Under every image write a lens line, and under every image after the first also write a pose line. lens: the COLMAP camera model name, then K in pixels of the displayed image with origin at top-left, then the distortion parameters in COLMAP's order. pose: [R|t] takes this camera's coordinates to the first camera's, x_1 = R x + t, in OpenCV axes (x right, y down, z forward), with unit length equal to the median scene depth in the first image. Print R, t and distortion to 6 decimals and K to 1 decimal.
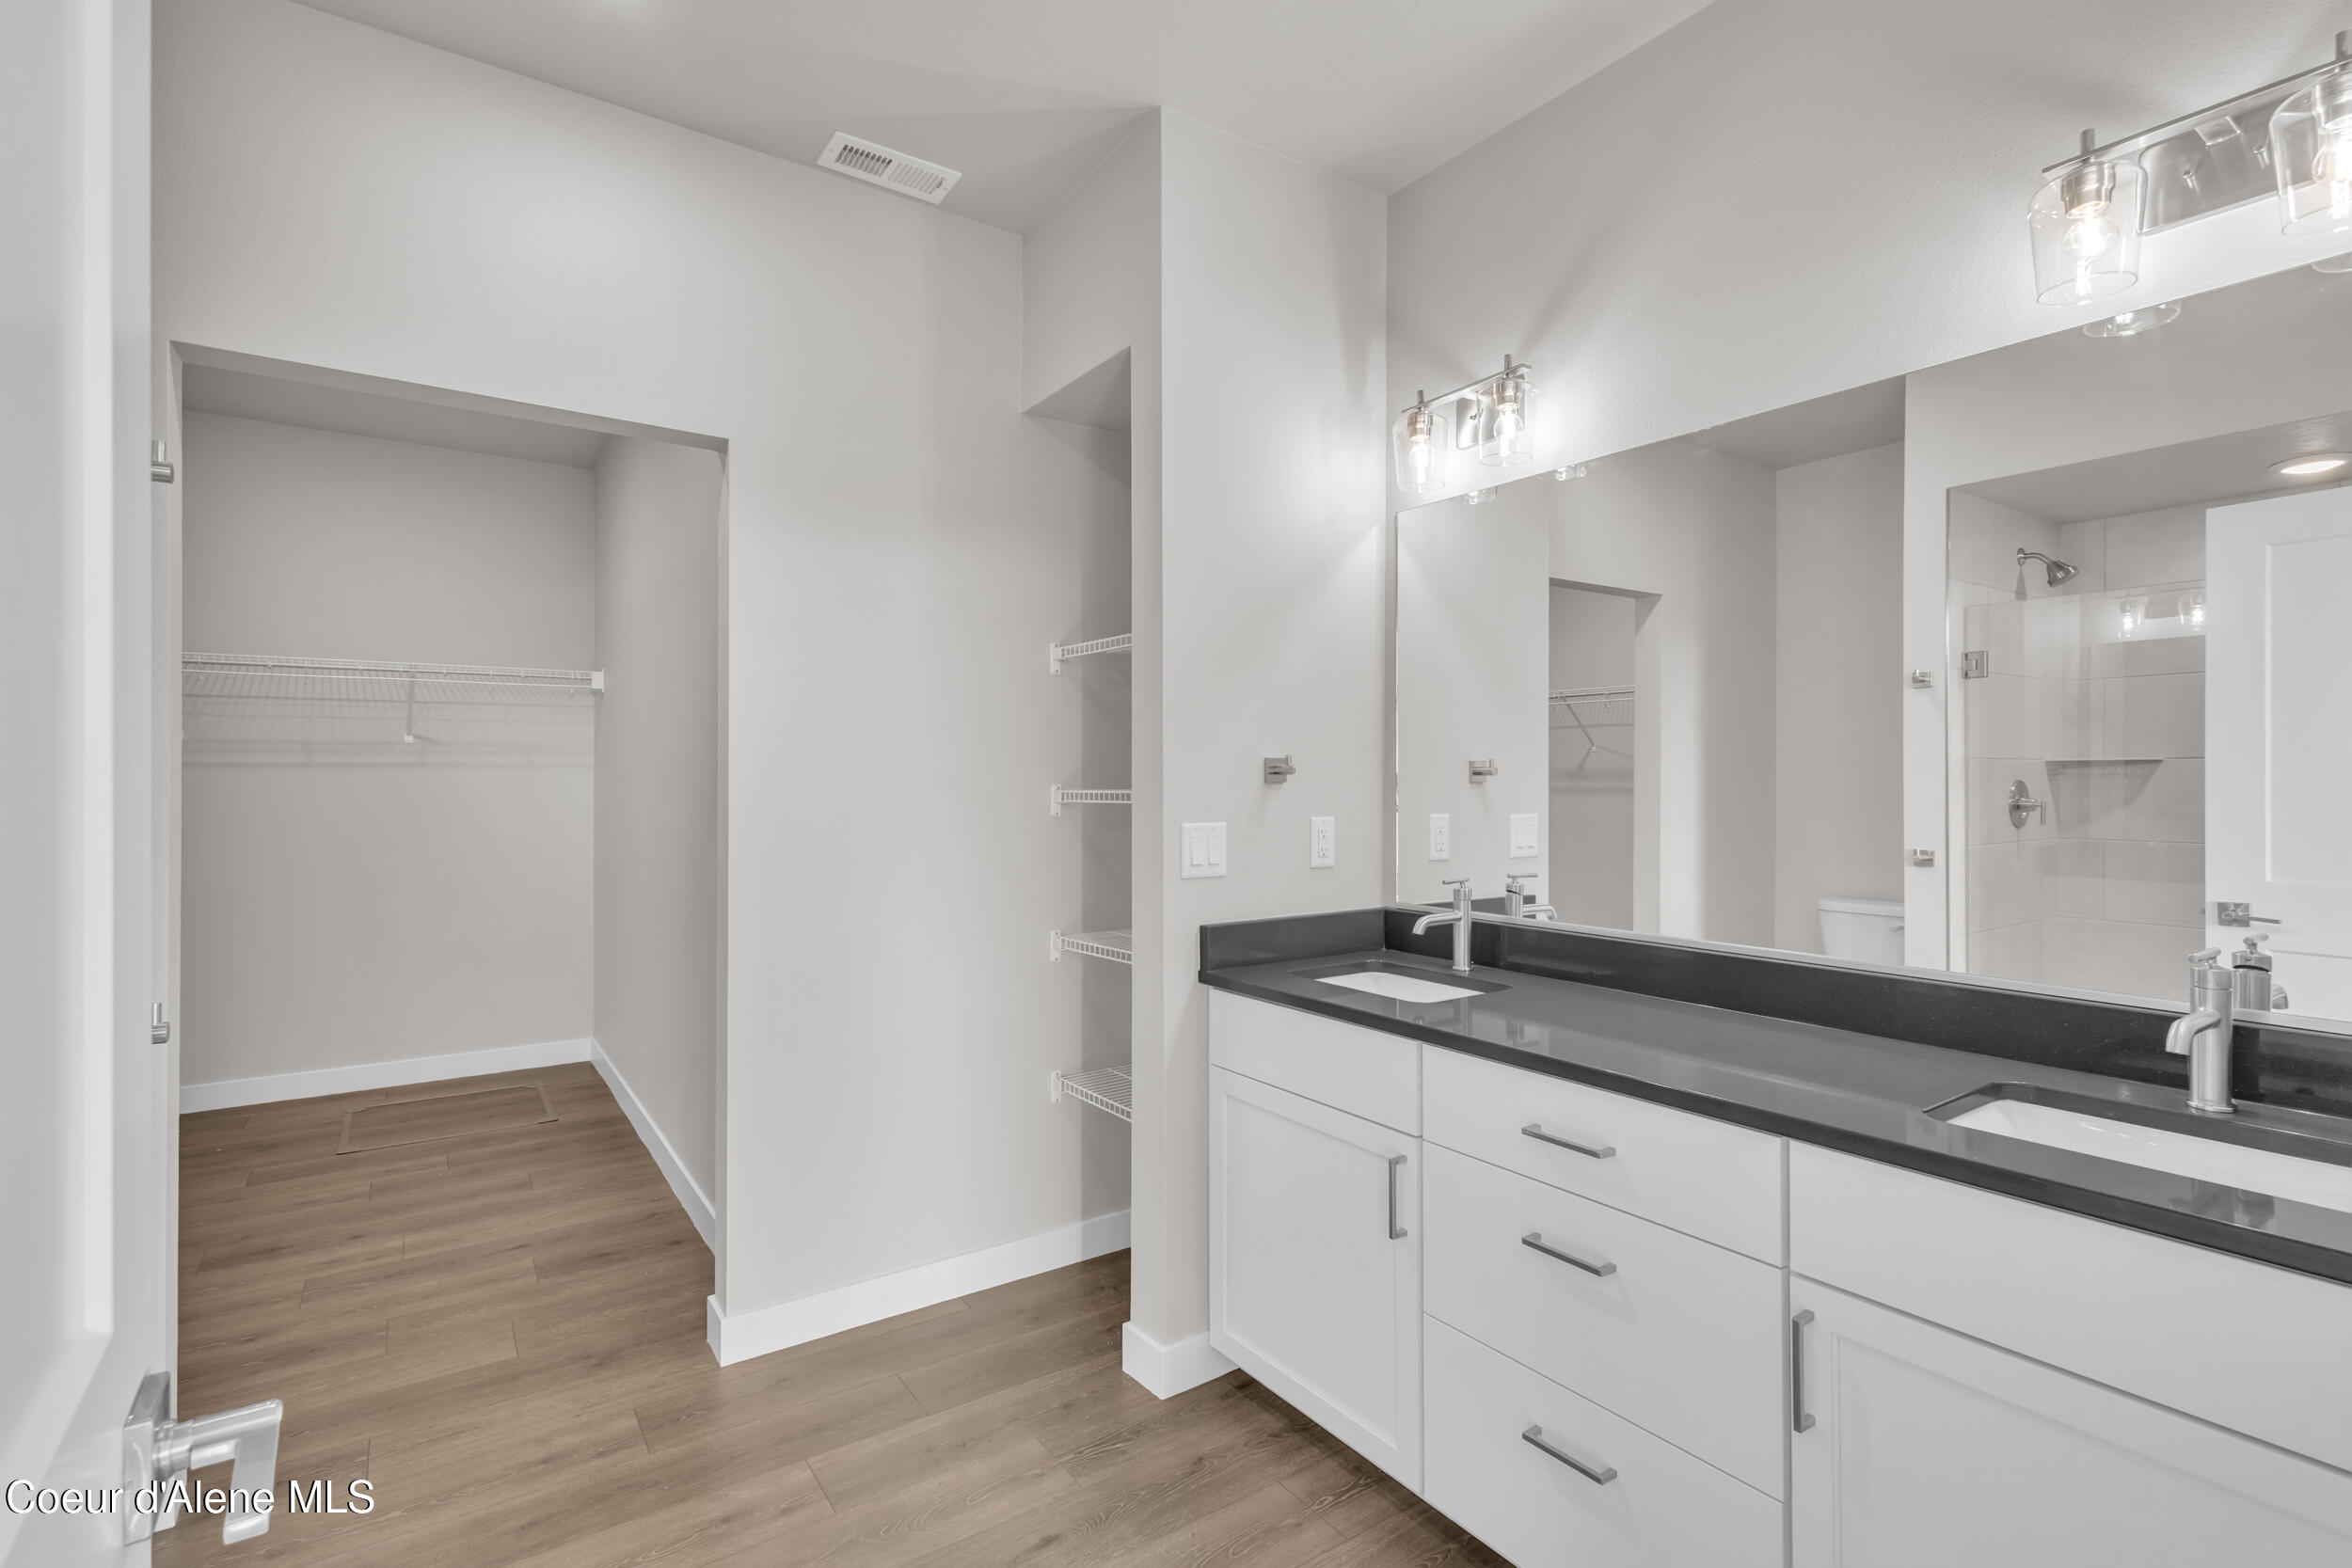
lens RADIAL K [[1094.3, 0, 1167.2], [0, 1094.3, 778.7], [0, 0, 1]] dist [0.035926, -0.000022]
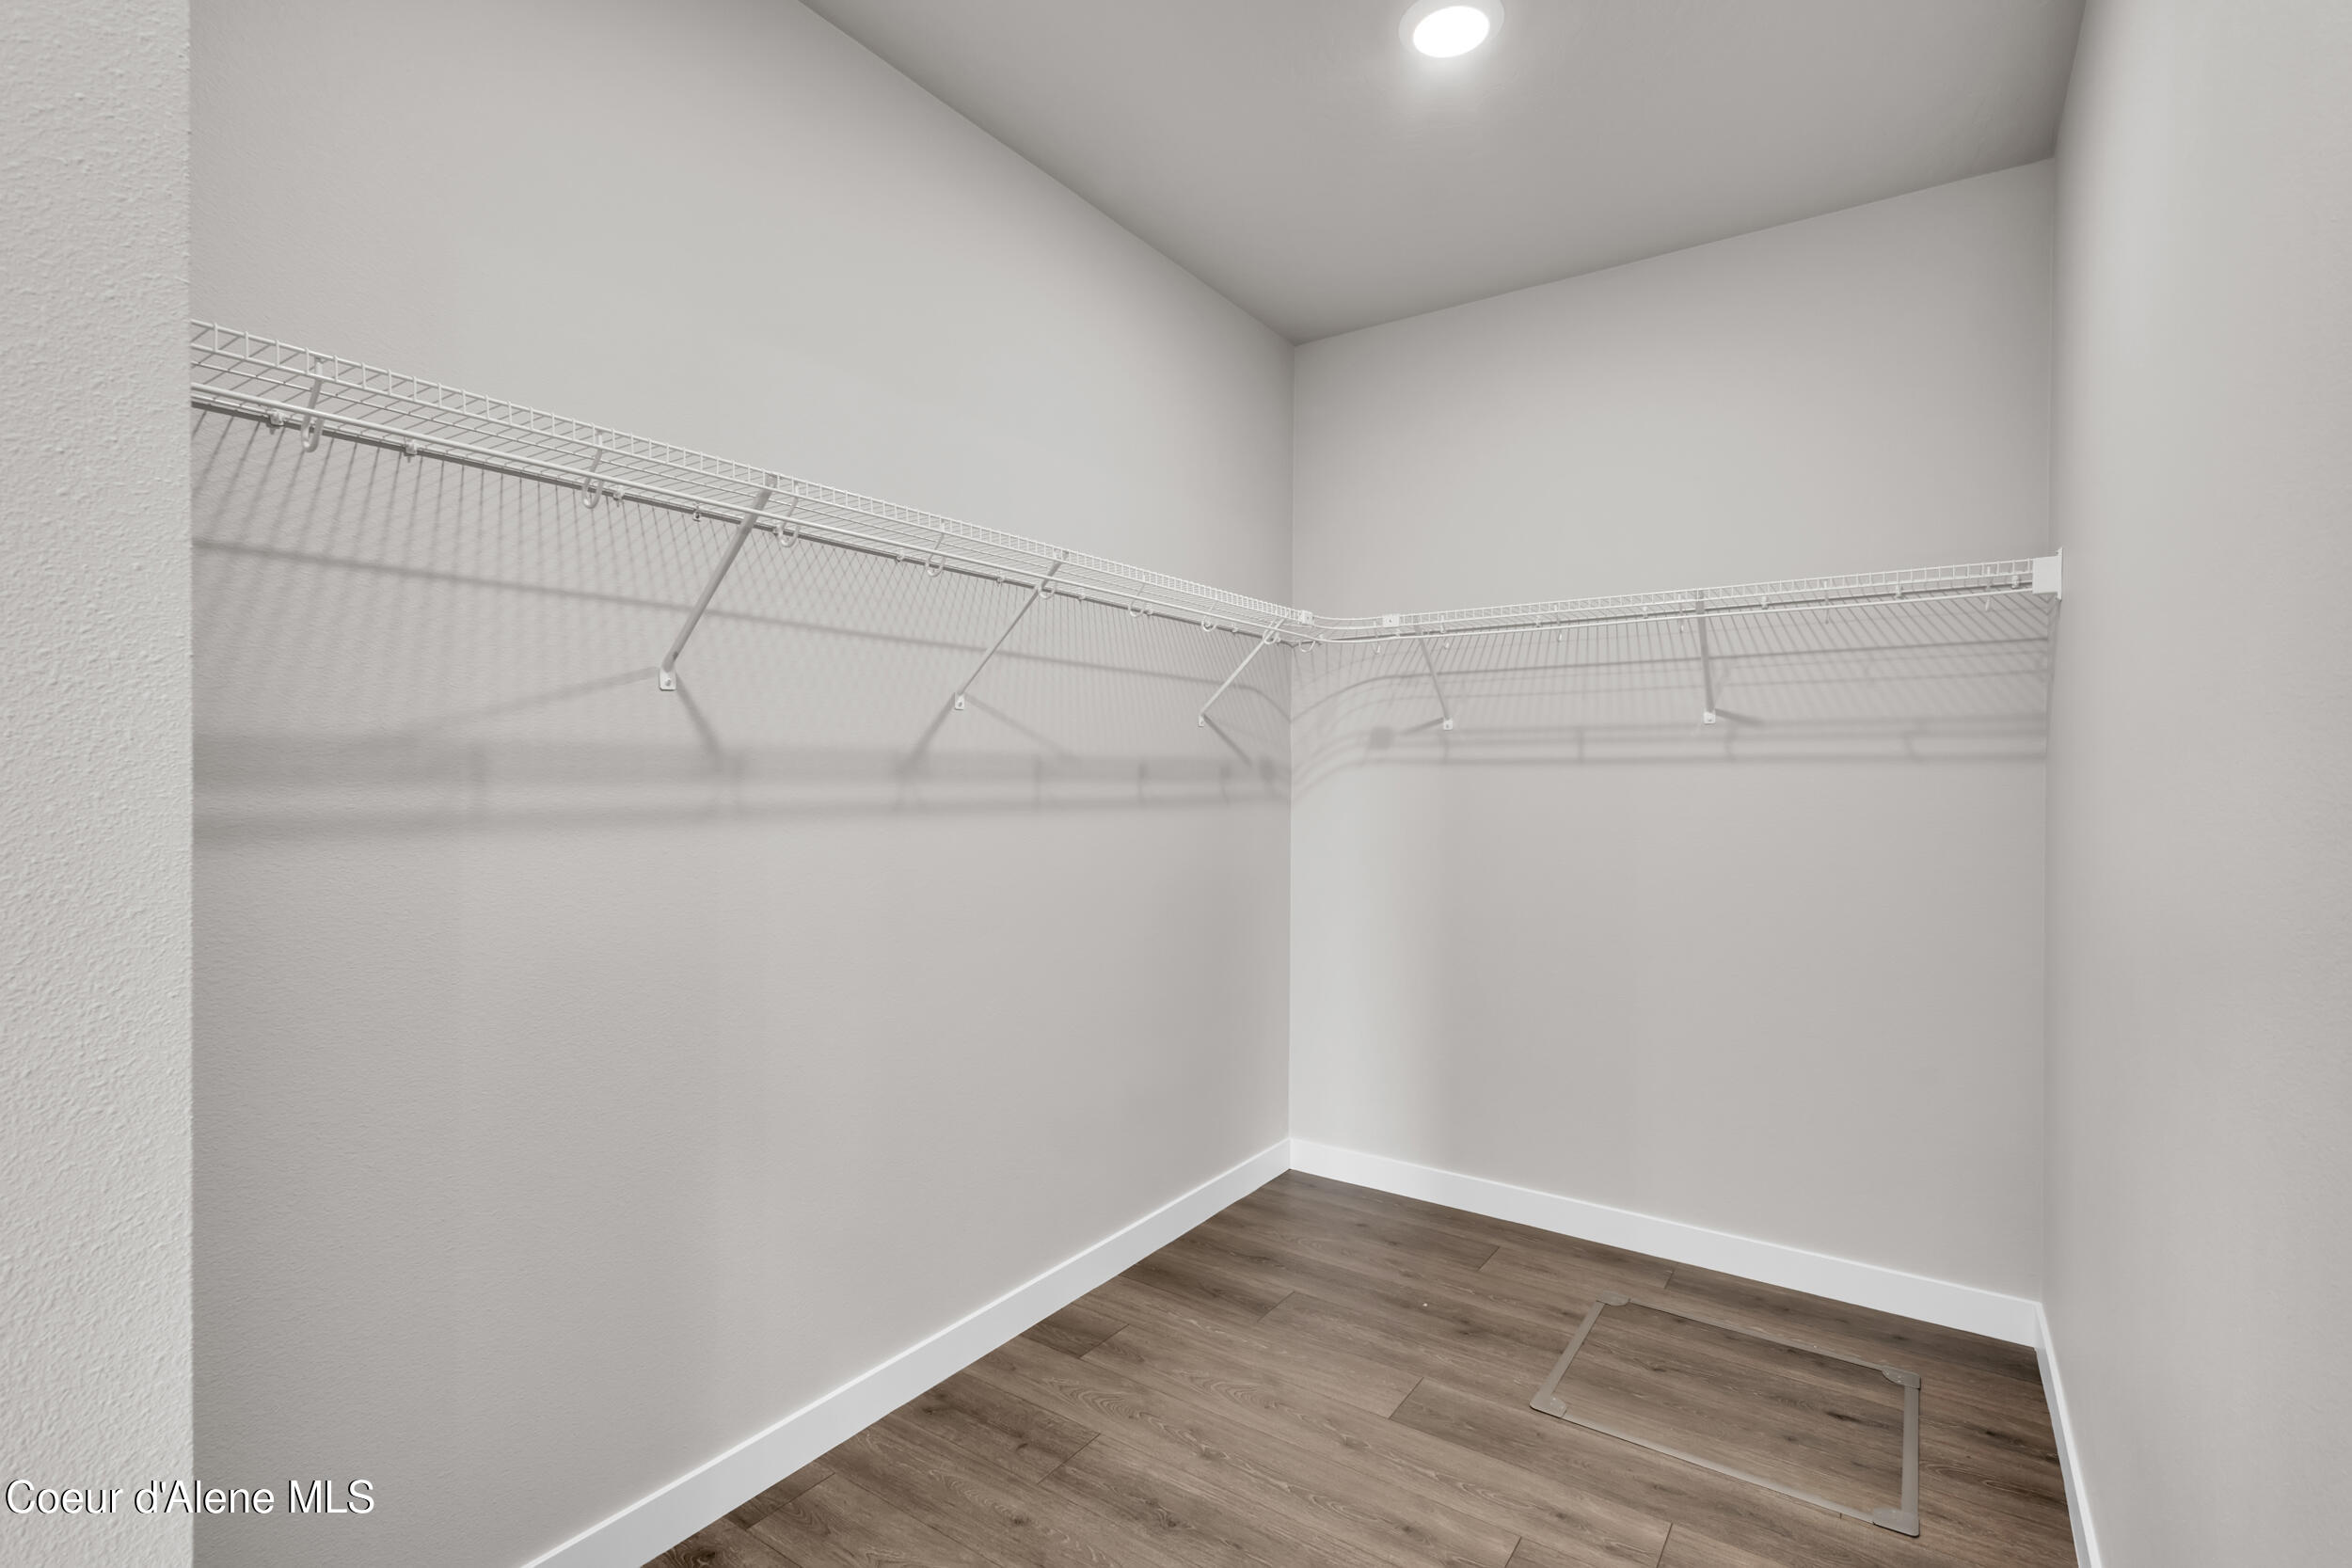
lens RADIAL K [[1094.3, 0, 1167.2], [0, 1094.3, 778.7], [0, 0, 1]] dist [0.035926, -0.000022]
pose [[0.353639, 0.005506, -0.935366, -0.204537], [-0.000271, 0.999983, 0.005784, -0.004742], [0.935382, -0.001792, 0.353635, 0.492126]]
